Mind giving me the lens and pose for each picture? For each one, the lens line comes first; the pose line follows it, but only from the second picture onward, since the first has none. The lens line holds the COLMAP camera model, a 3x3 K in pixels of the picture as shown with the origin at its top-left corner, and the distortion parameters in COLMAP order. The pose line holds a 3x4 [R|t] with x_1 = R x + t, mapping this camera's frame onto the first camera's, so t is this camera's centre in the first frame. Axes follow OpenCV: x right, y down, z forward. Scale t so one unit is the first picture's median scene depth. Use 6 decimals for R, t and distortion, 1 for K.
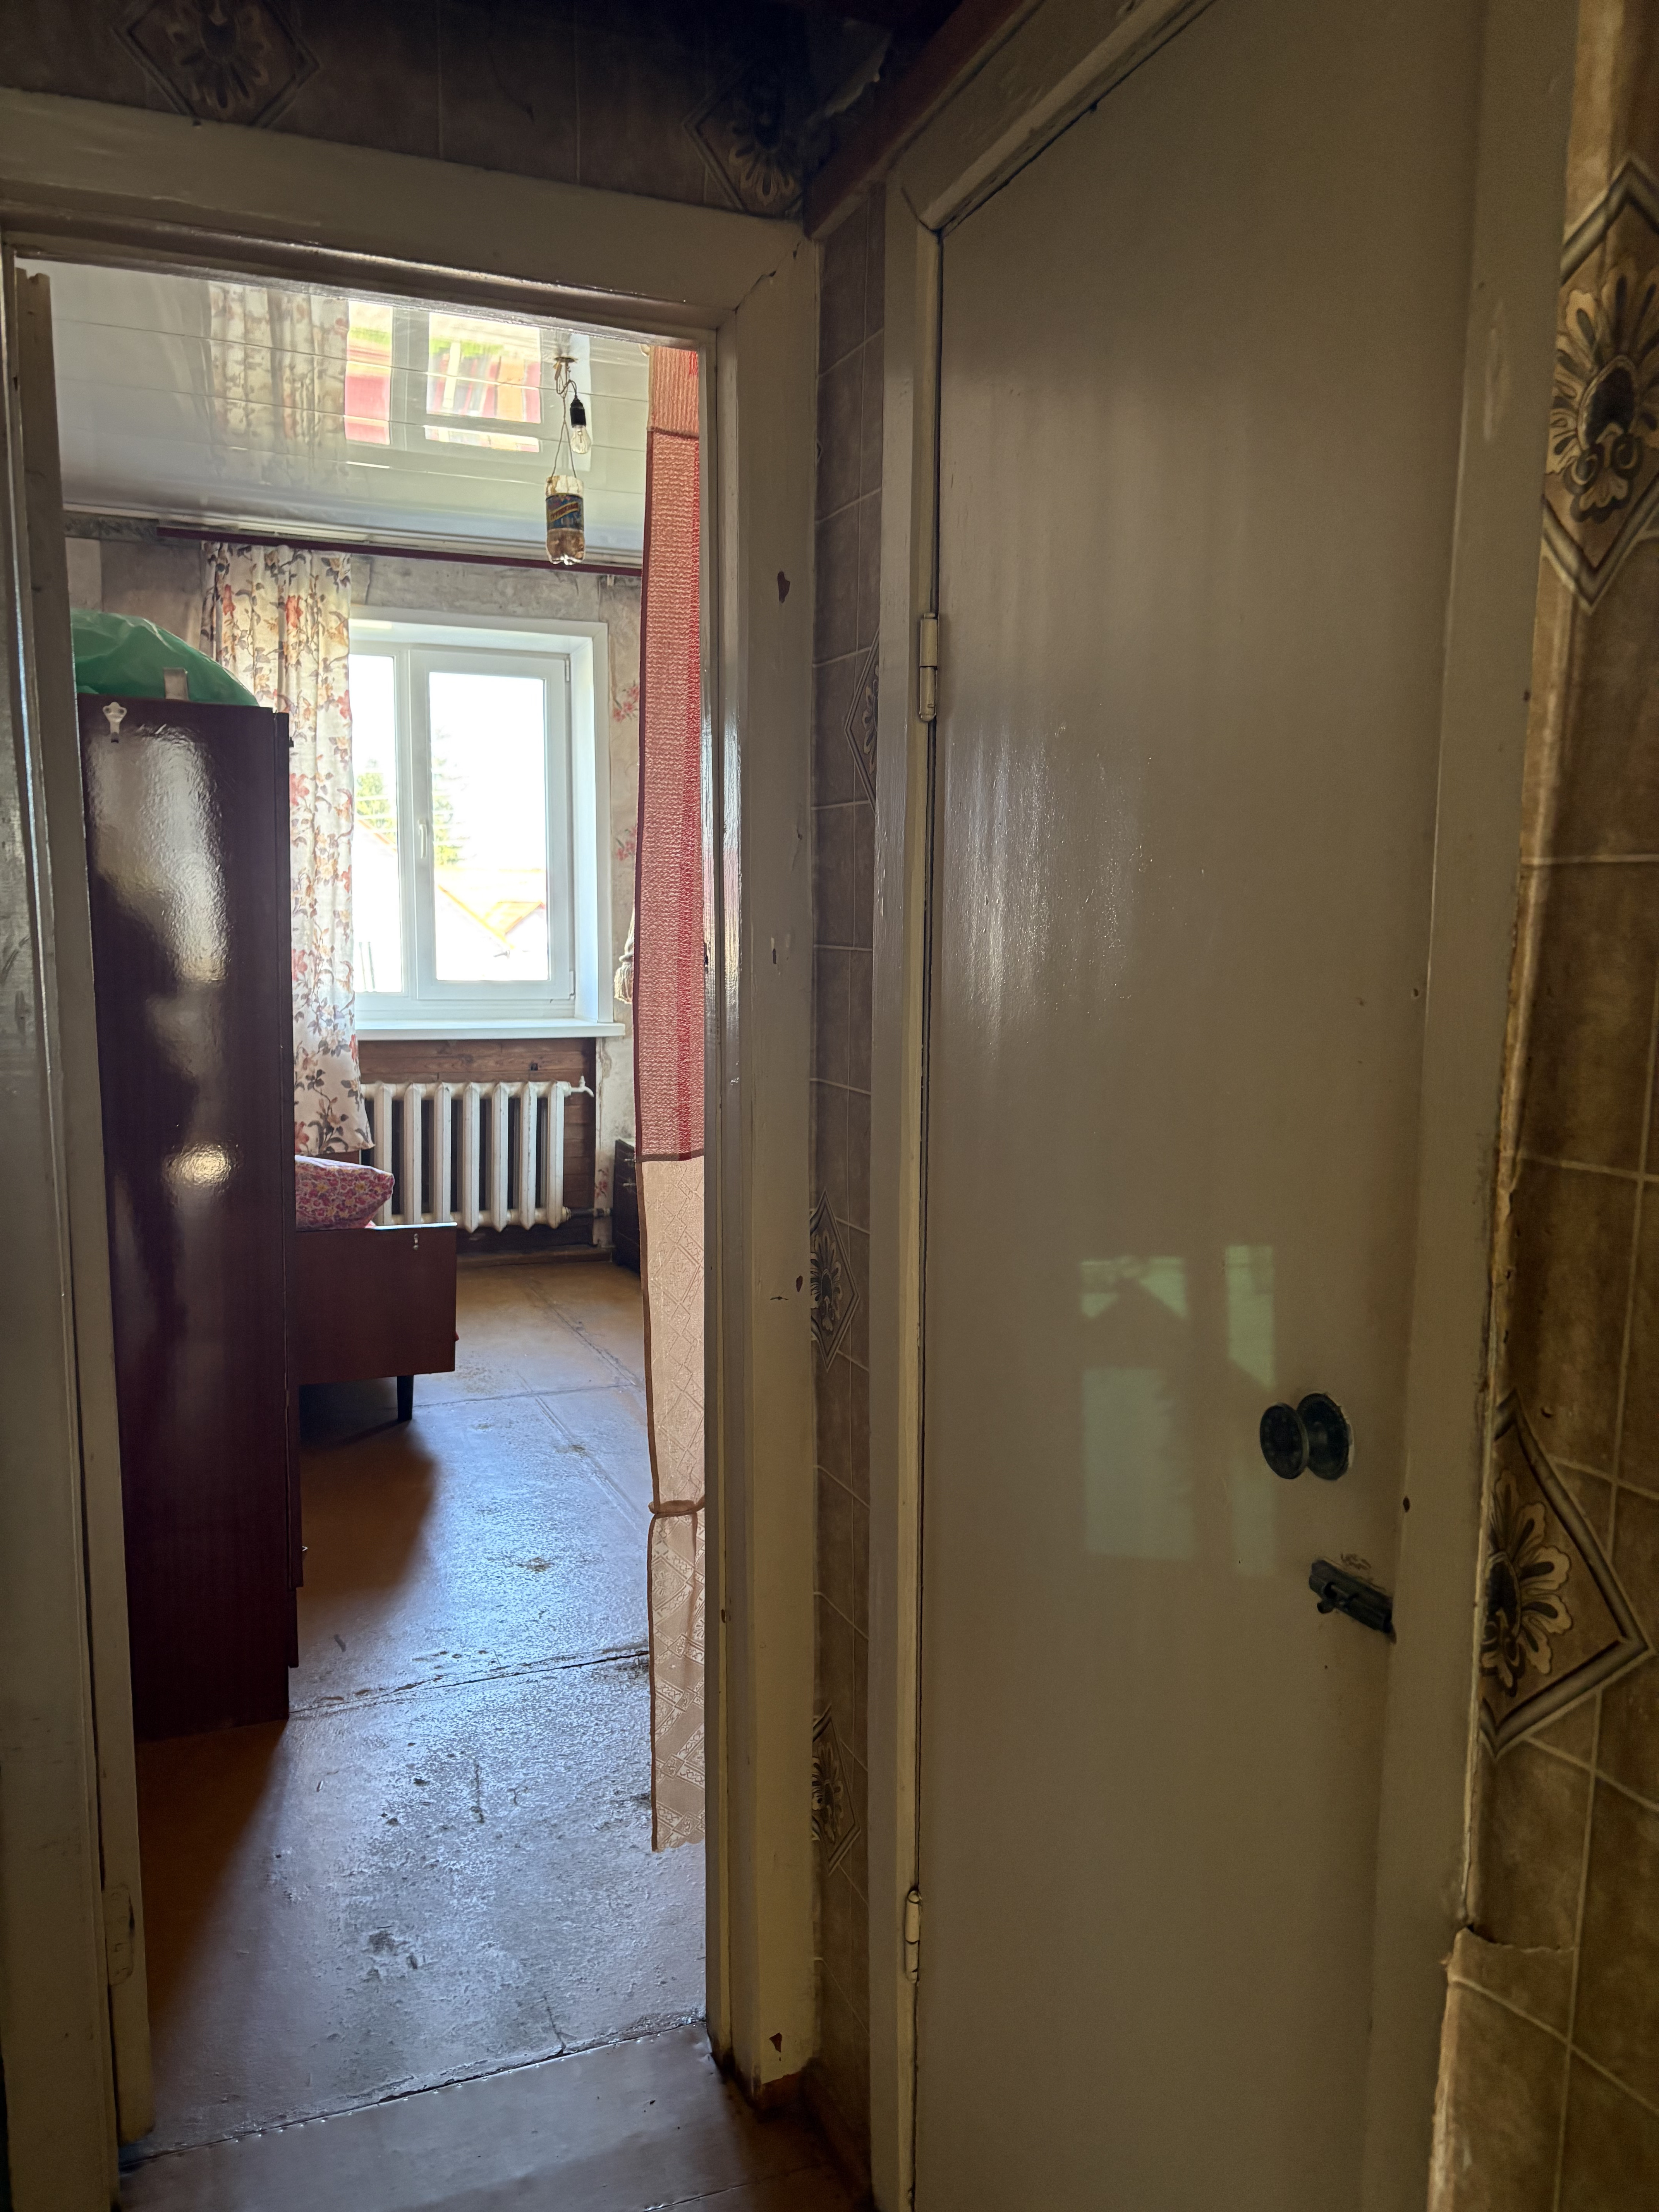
lens RADIAL K [[1665.4, 0, 834.2], [0, 1665.4, 1114.0], [0, 0, 1]] dist [0.029605, -0.027605]
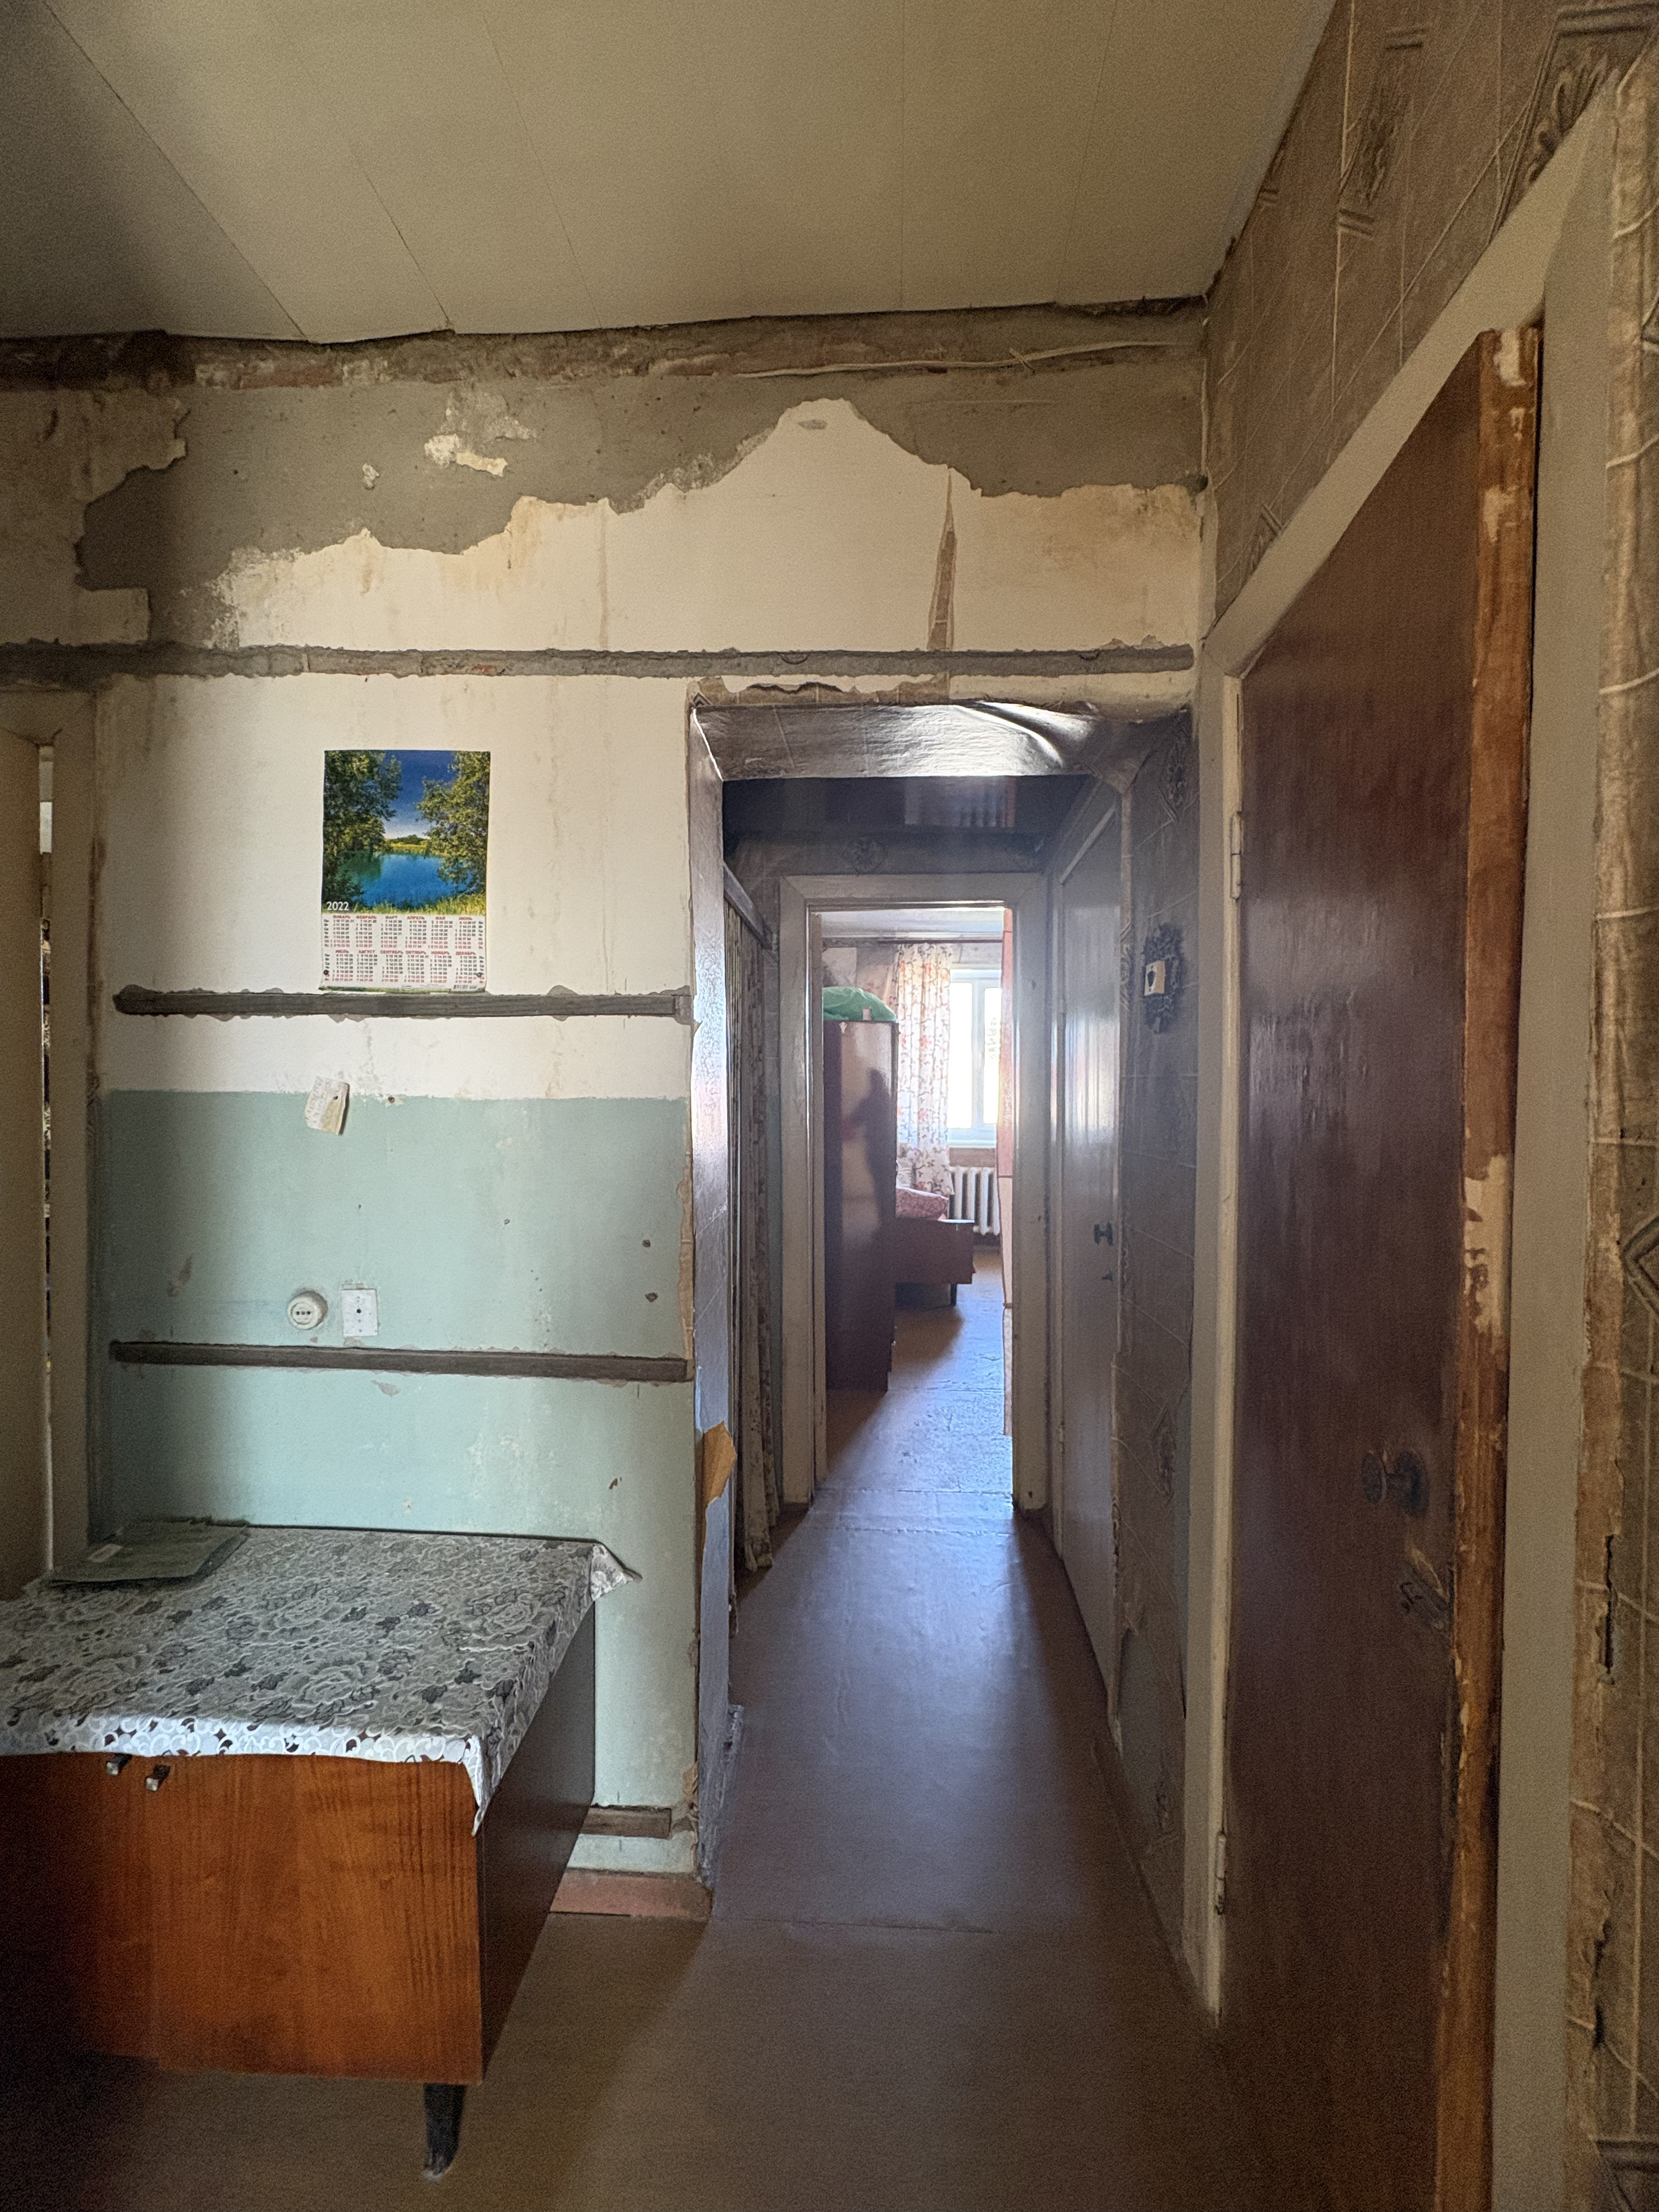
lens RADIAL K [[880.4, 0, 832.4], [0, 880.4, 1094.5], [0, 0, 1]] dist [0.006397, -0.001979]
pose [[0.901054, -0.004461, -0.433685, 0.094150], [-0.046580, 0.993168, -0.106993, 0.020018], [0.431199, 0.116607, 0.894690, -0.161082]]
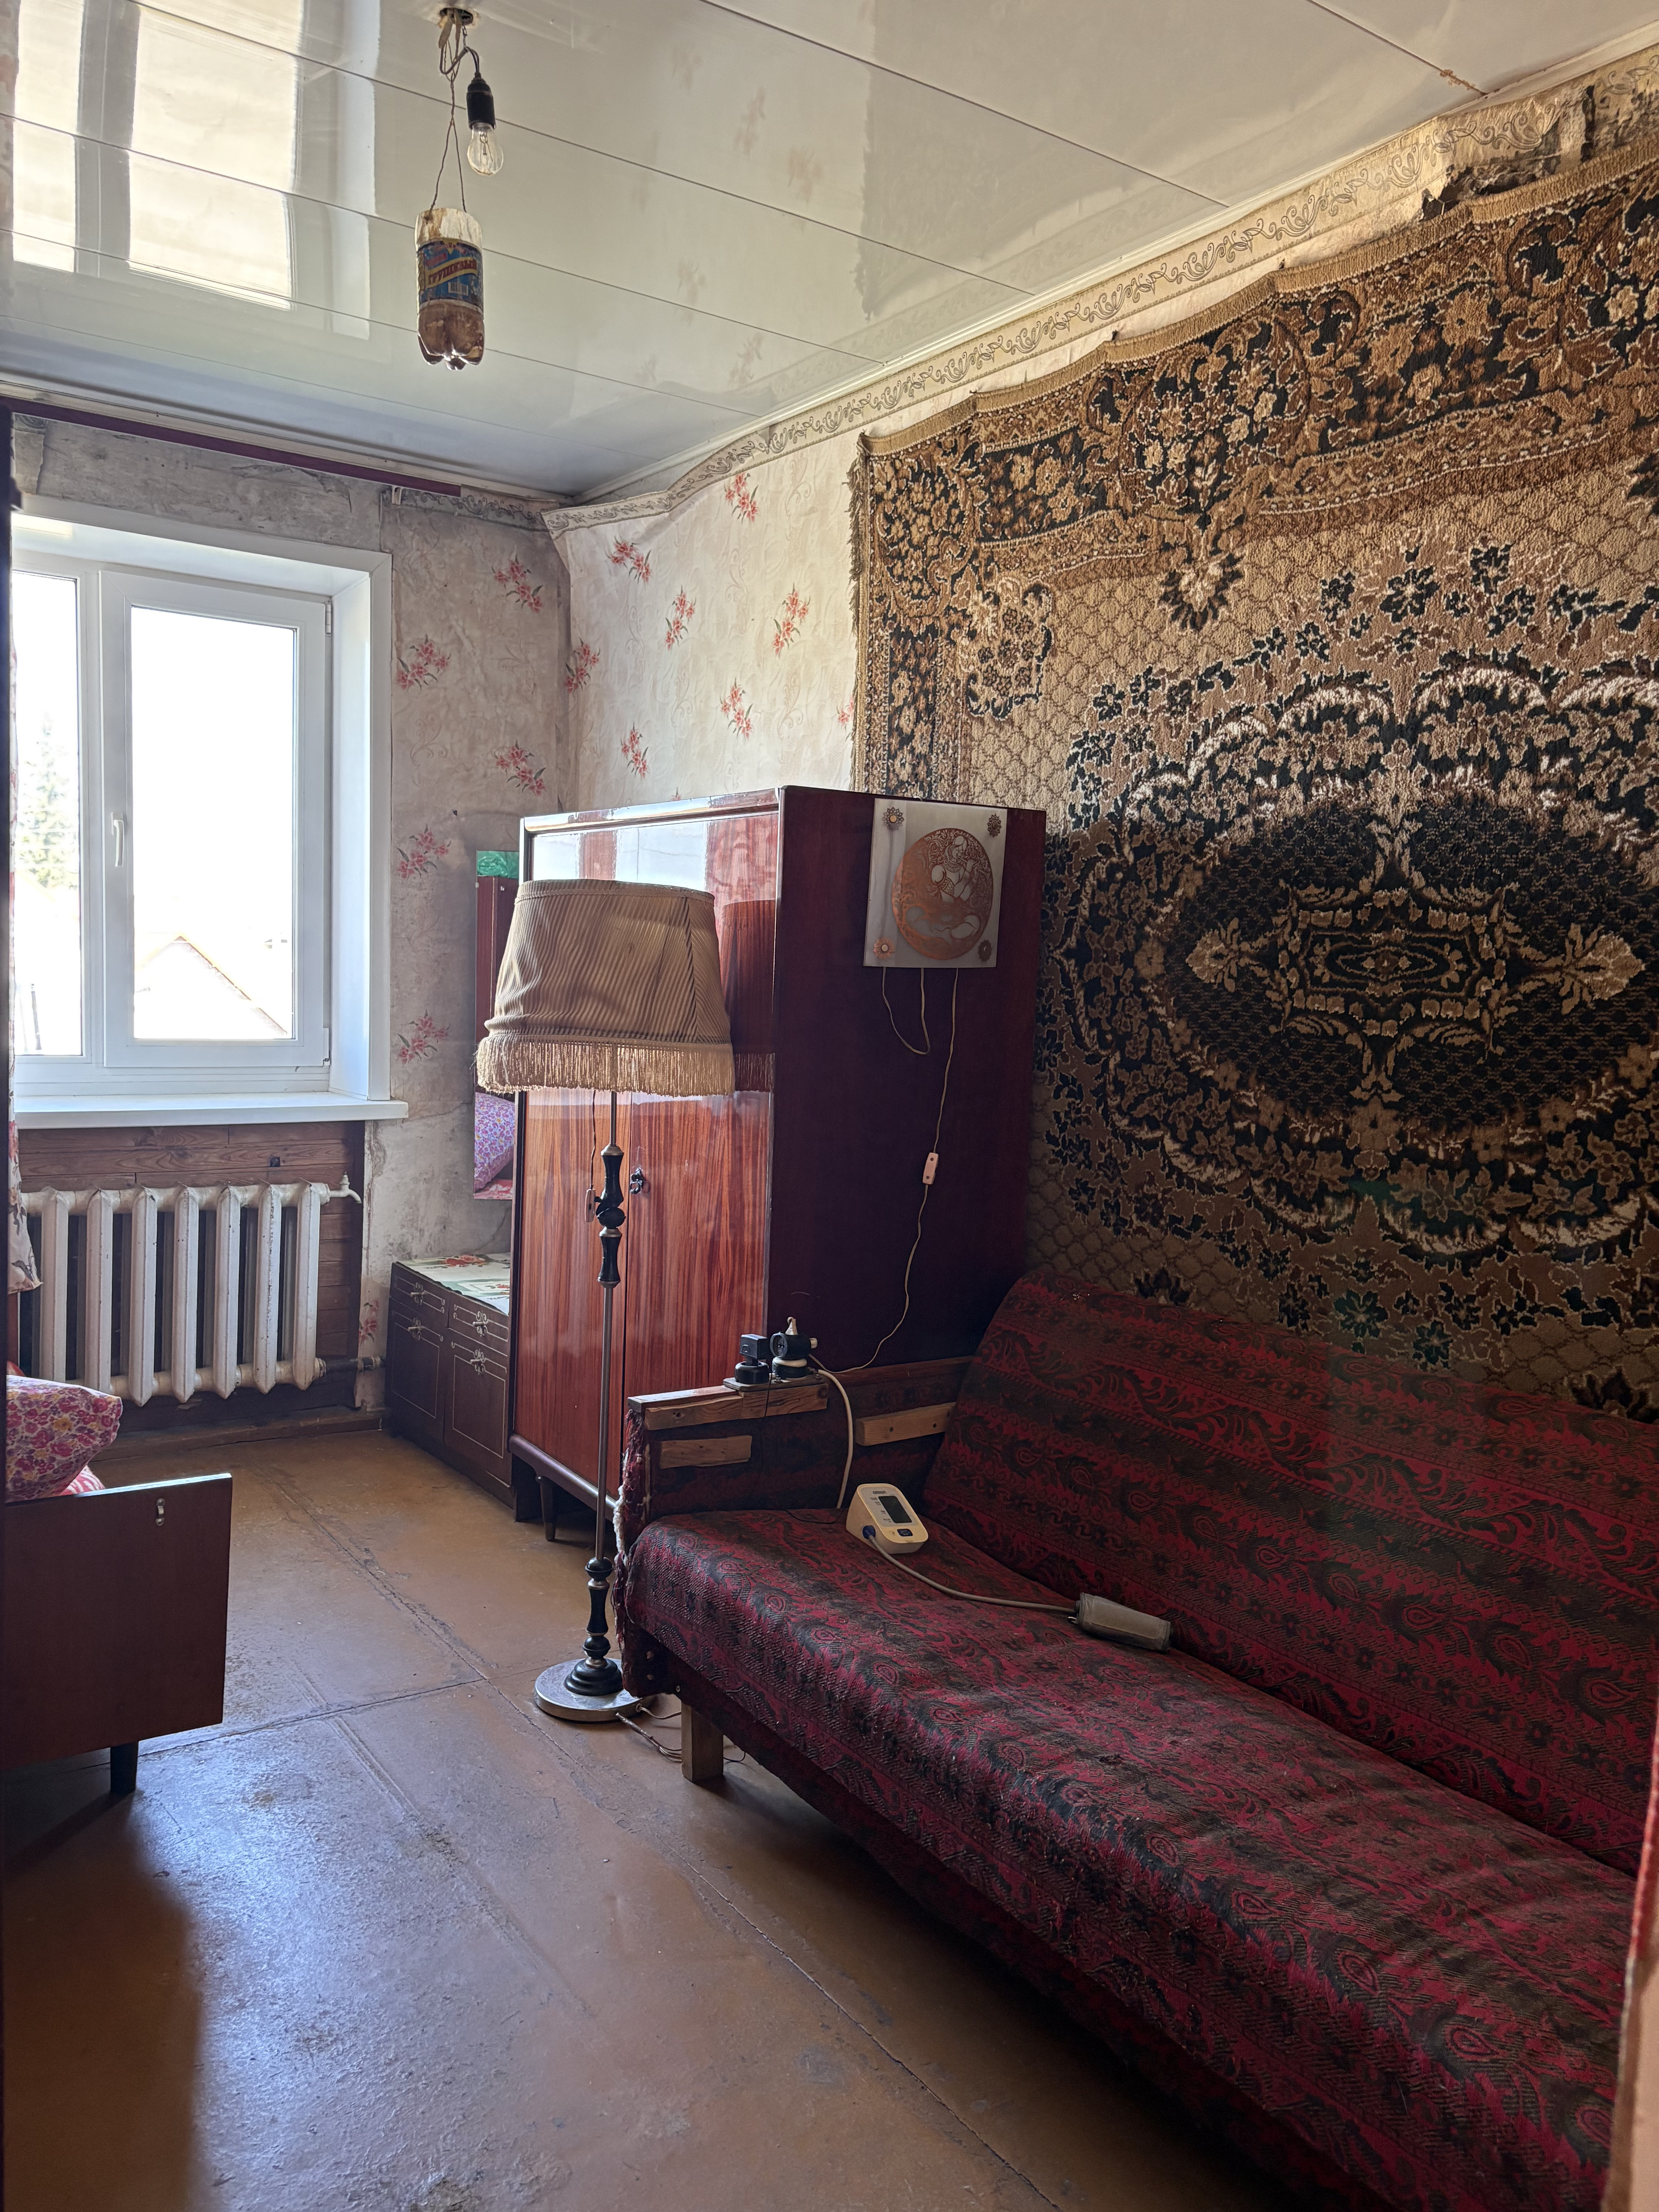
lens RADIAL K [[1665.4, 0, 820.3], [0, 1665.4, 1113.6], [0, 0, 1]] dist [0.029605, -0.027605]
pose [[0.980523, 0.007154, 0.196273, -0.095560], [-0.001307, 0.999552, -0.029902, -0.029154], [-0.196399, 0.029063, 0.980093, 0.260342]]
